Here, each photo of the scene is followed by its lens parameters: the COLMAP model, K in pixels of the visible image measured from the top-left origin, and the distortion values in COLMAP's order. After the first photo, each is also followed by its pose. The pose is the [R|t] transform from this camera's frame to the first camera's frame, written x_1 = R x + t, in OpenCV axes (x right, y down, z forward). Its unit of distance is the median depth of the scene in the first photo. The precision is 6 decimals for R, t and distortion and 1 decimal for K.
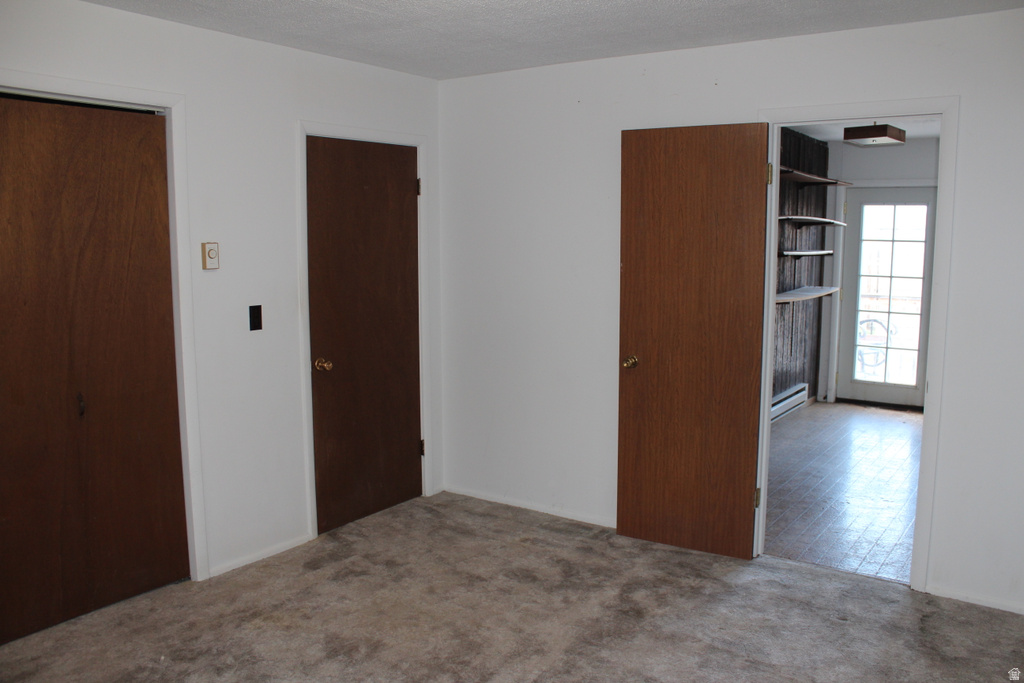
lens RADIAL K [[859.3, 0, 512.6], [0, 859.3, 342.7], [0, 0, 1]] dist [-0.142417, 0.107628]
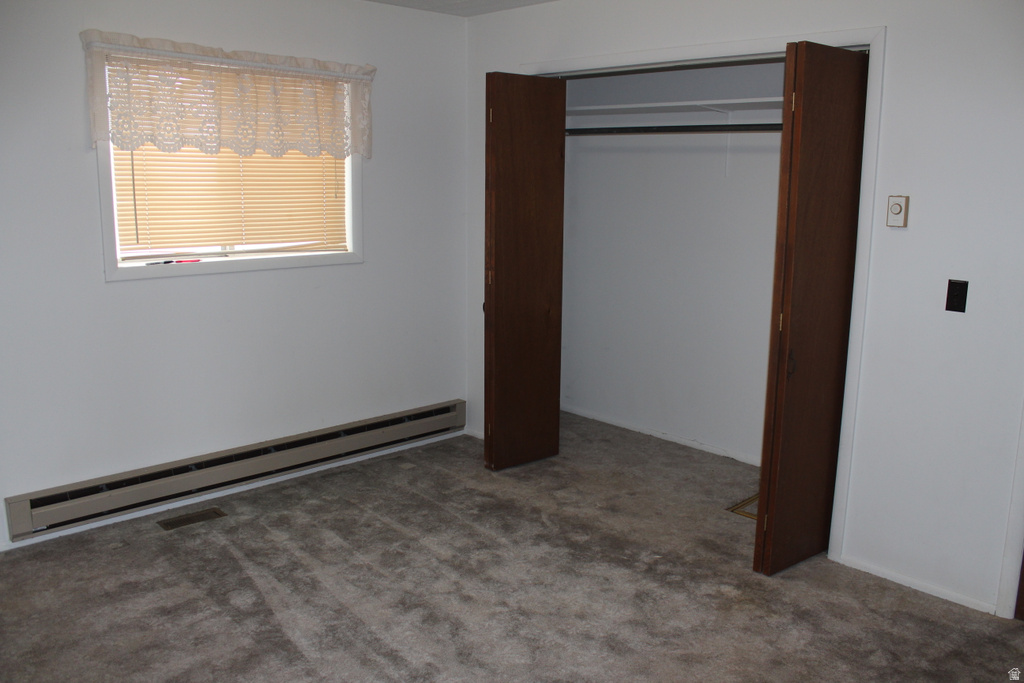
lens RADIAL K [[859.3, 0, 545.1], [0, 859.3, 347.0], [0, 0, 1]] dist [-0.142417, 0.107628]
pose [[-0.180870, 0.188011, -0.965369, 0.525891], [-0.142457, 0.966199, 0.214863, -0.096505], [0.973135, 0.176386, -0.147973, 0.761463]]
